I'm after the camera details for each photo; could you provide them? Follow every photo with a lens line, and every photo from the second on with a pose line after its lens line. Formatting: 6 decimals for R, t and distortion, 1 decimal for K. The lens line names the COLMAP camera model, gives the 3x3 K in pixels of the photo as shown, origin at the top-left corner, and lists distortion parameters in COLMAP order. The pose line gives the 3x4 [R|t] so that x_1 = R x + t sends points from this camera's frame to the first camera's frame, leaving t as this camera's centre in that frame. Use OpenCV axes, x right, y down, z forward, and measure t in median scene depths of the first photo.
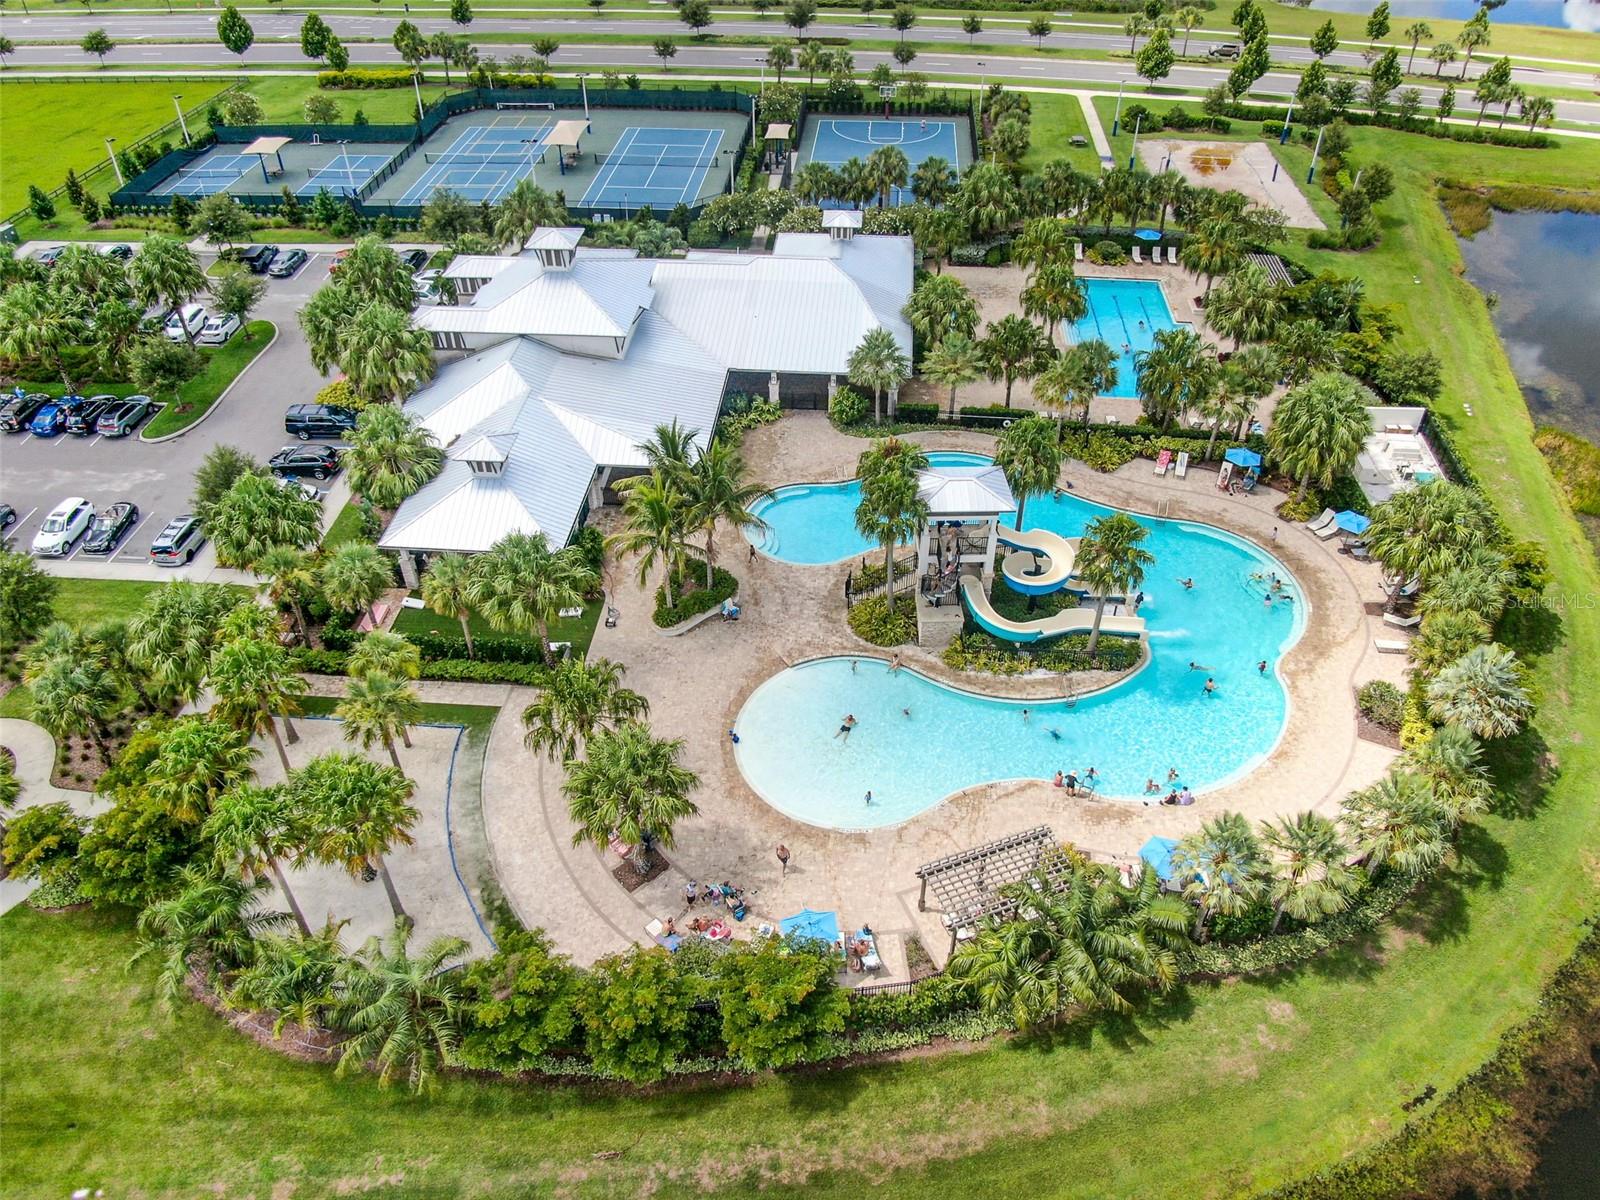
lens RADIAL K [[1159.3, 0, 797.0], [0, 1159.3, 598.2], [0, 0, 1]] dist [-0.089432, 0.024905]
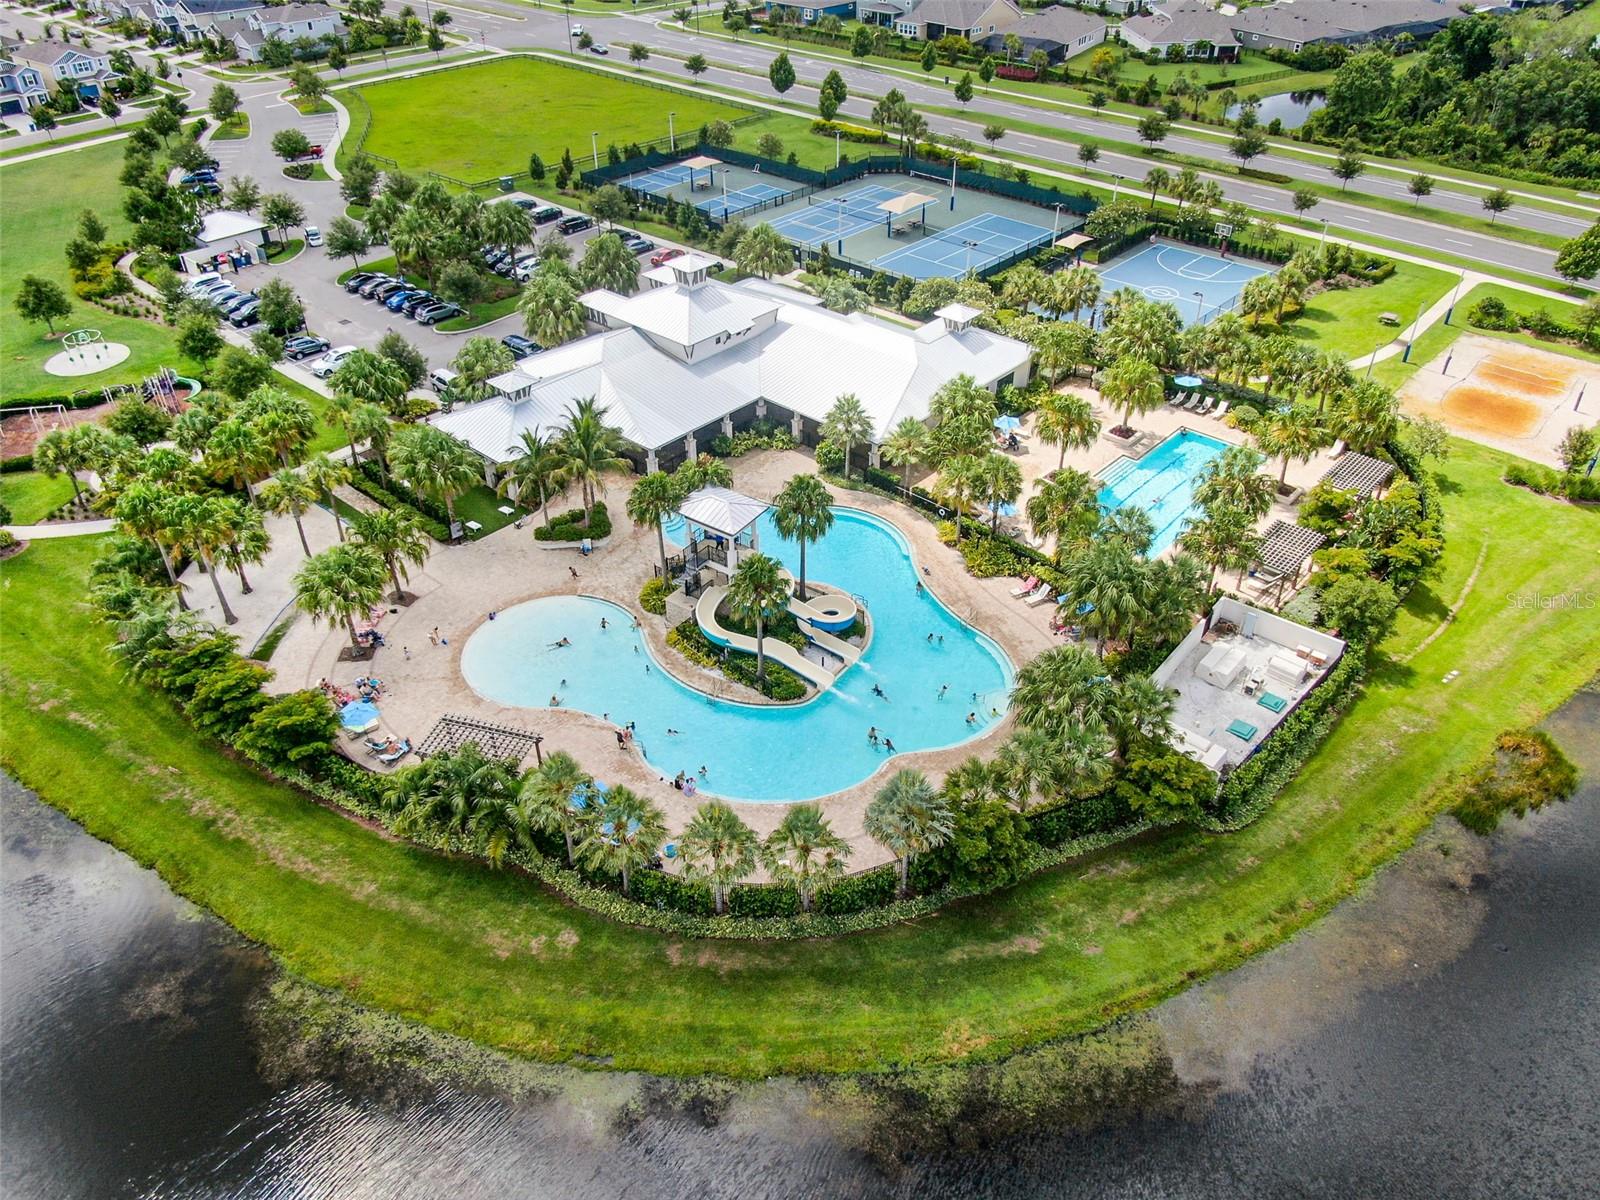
lens RADIAL K [[1151.7, 0, 802.2], [0, 1151.7, 596.2], [0, 0, 1]] dist [-0.015091, 0.006976]
pose [[0.795015, 0.356417, -0.490833, 0.802438], [-0.387736, 0.920873, 0.040665, -0.087340], [0.466489, 0.157984, 0.870304, -0.009004]]
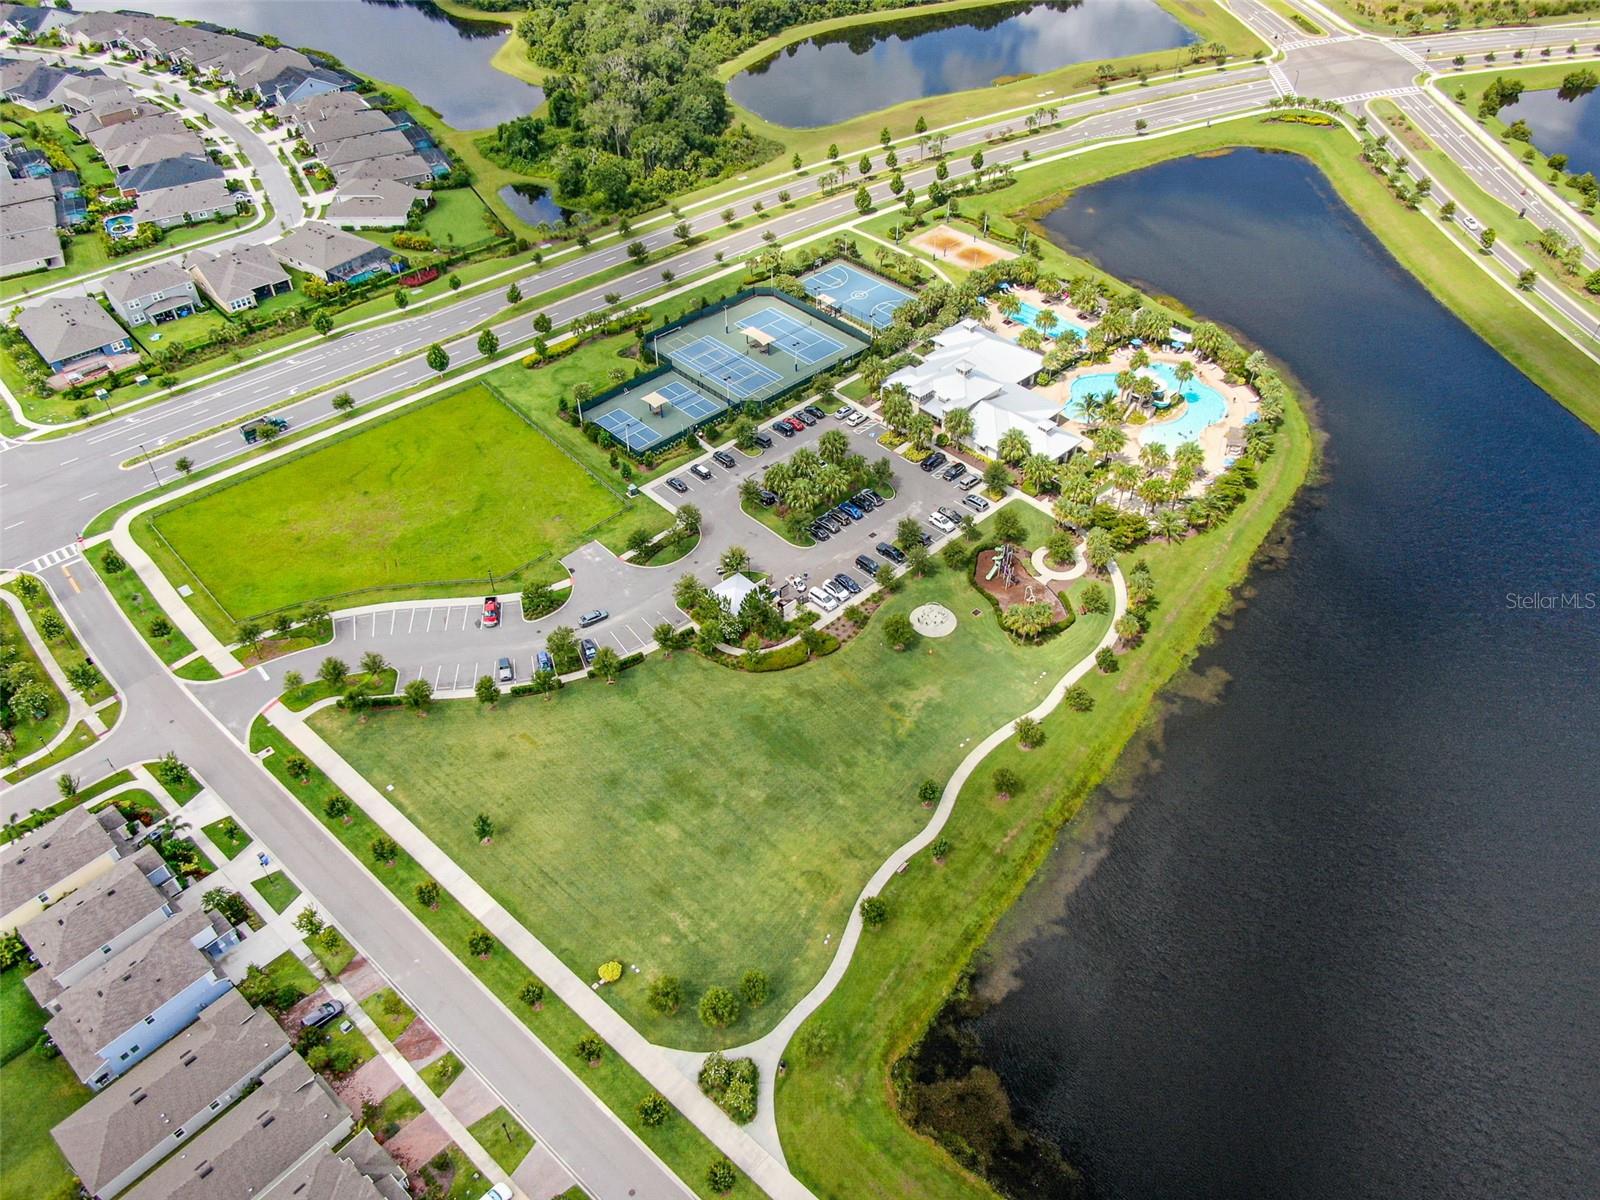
lens RADIAL K [[1151.7, 0, 797.1], [0, 1151.7, 602.4], [0, 0, 1]] dist [-0.015091, 0.006976]
pose [[0.666756, -0.501484, 0.551317, -2.862472], [0.480821, 0.854654, 0.195904, -0.695194], [-0.569427, 0.134465, 0.810969, -1.200727]]
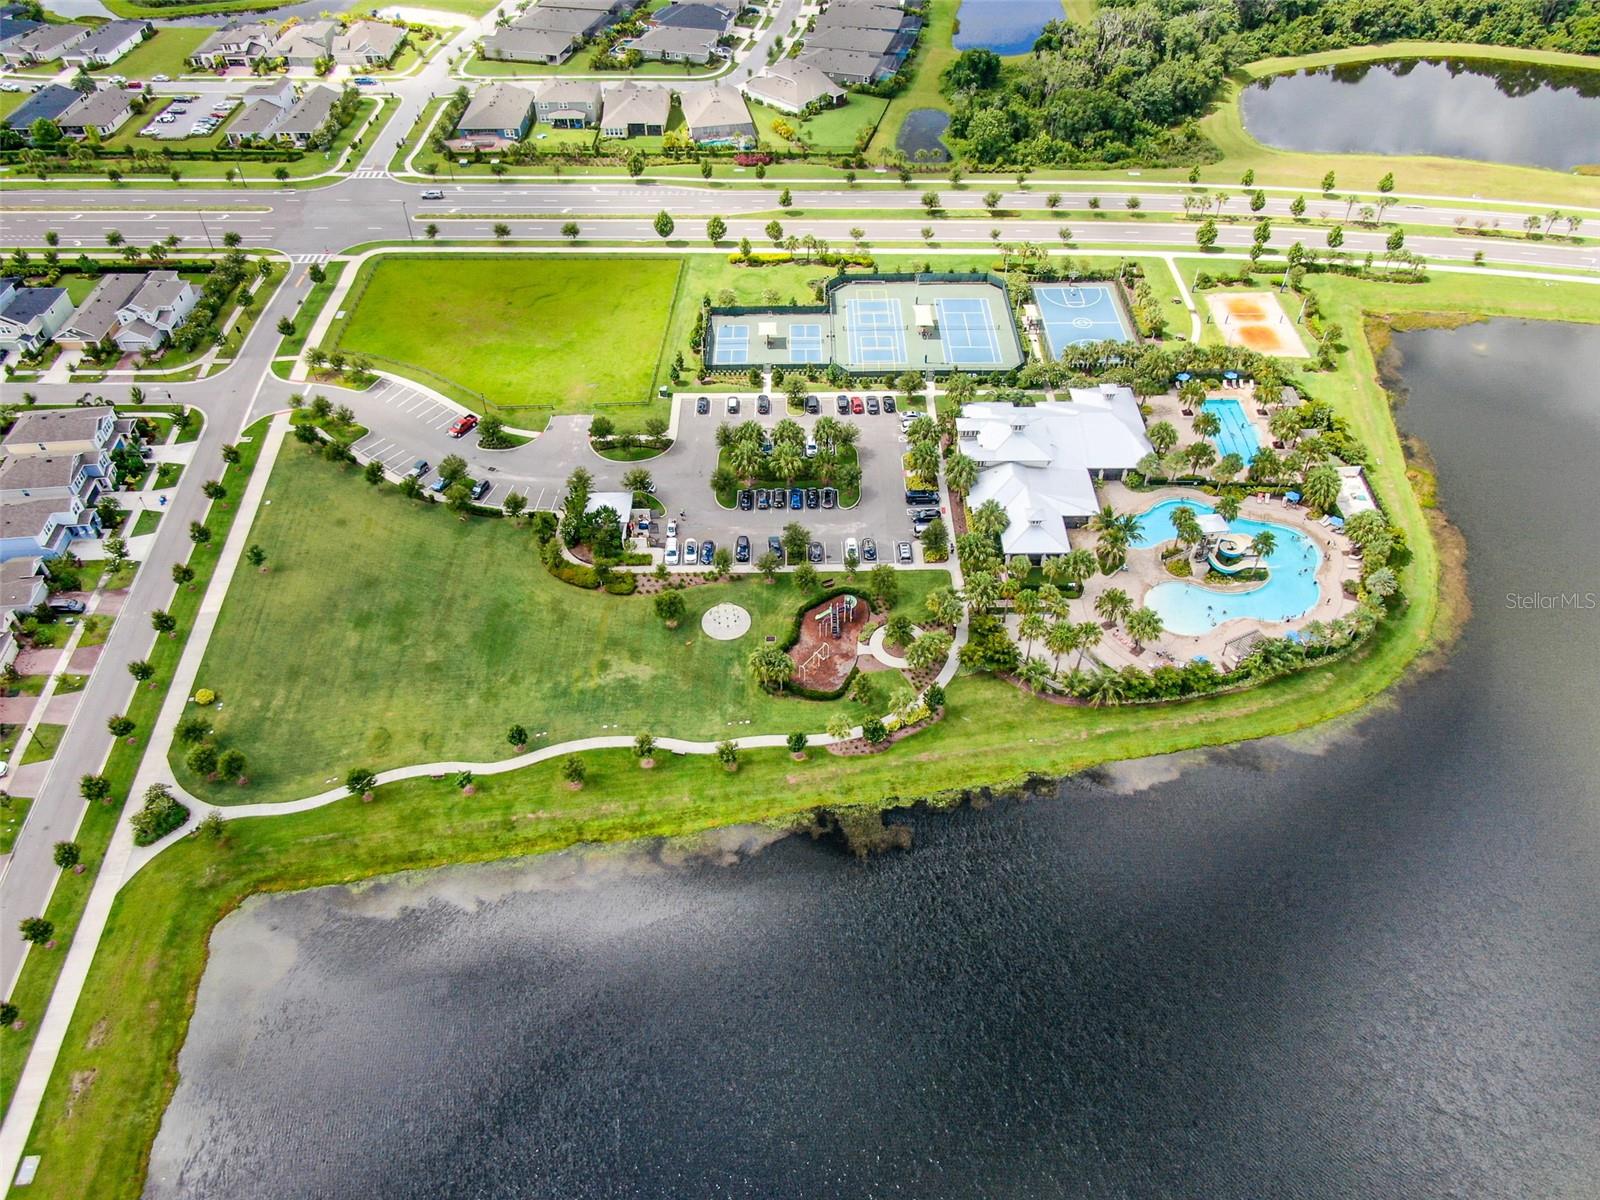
lens RADIAL K [[1151.7, 0, 797.3], [0, 1151.7, 595.8], [0, 0, 1]] dist [-0.015091, 0.006976]
pose [[0.996045, -0.064660, 0.060938, -1.058527], [0.059426, 0.994683, 0.084111, -0.211472], [-0.066053, -0.080157, 0.994591, -1.808348]]
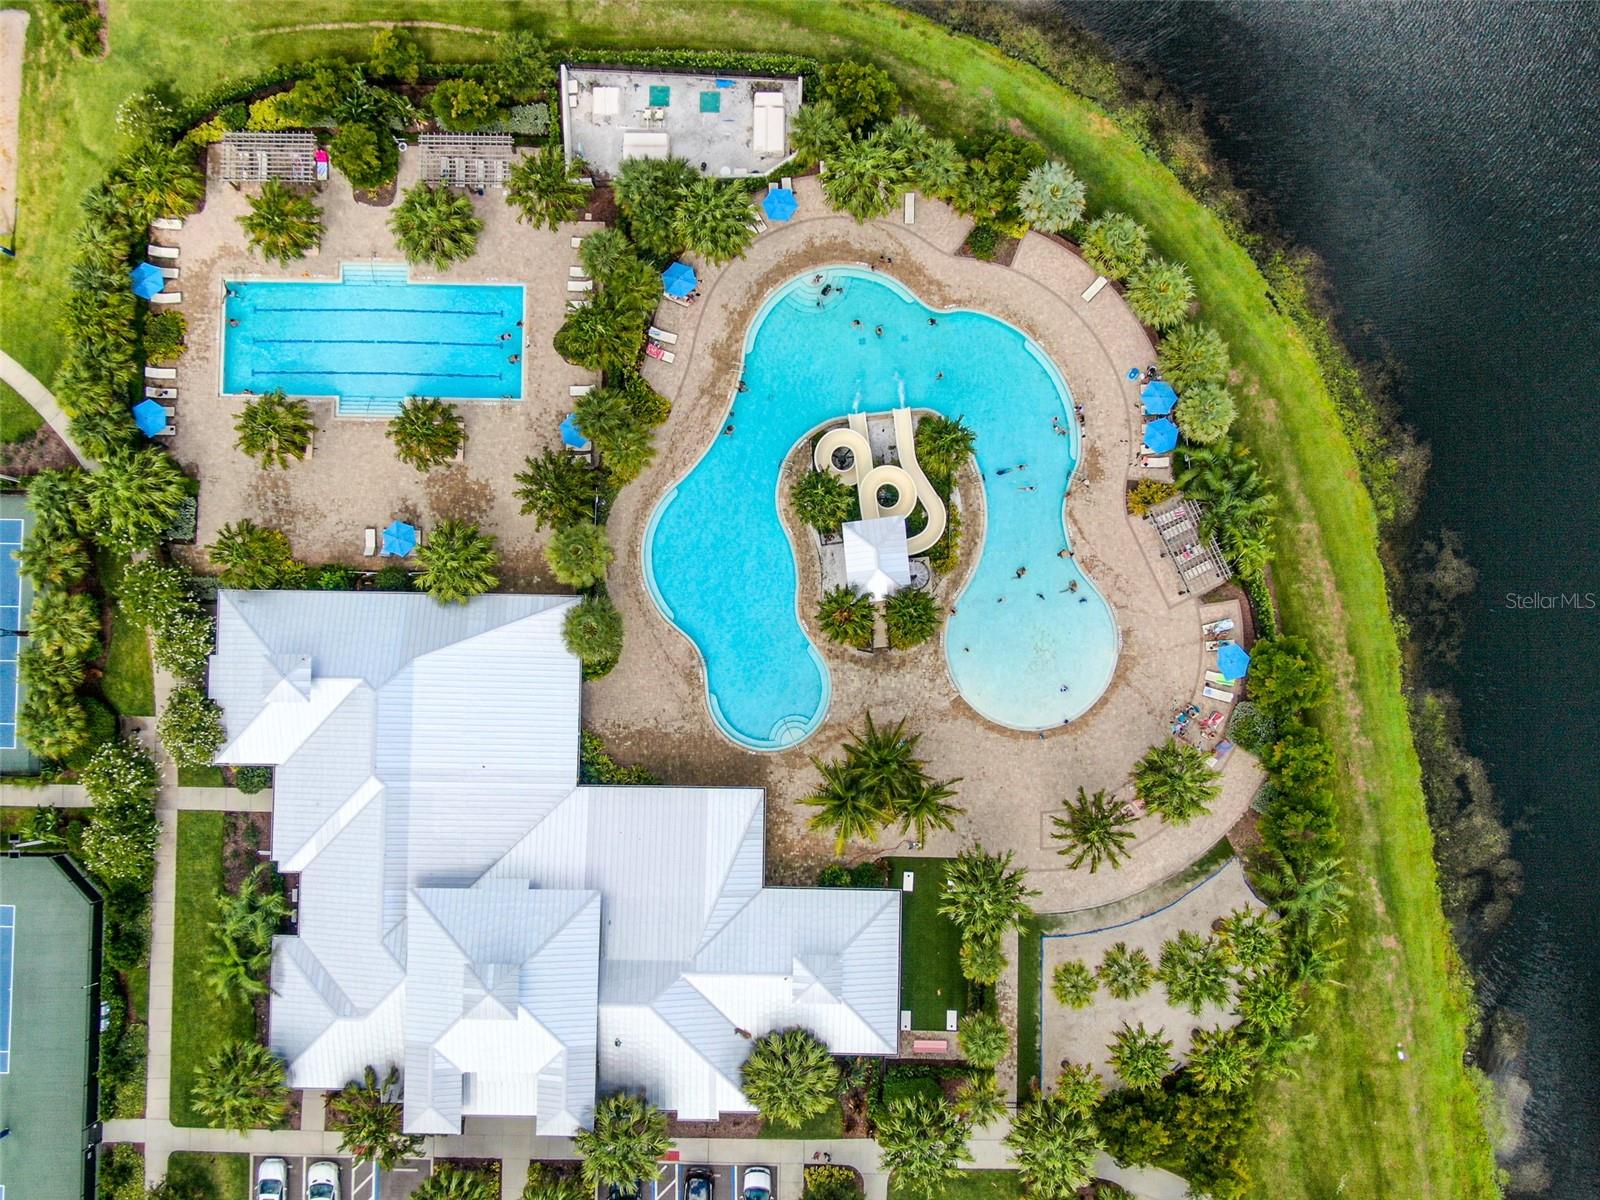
lens RADIAL K [[1866.8, 0, 798.2], [0, 1866.8, 602.1], [0, 0, 1]] dist [0.011729, 0.000000]
pose [[-0.067190, -0.996731, 0.044874, 0.013446], [0.651039, -0.009717, 0.758983, -1.557416], [-0.756065, 0.080211, 0.649563, -0.198068]]
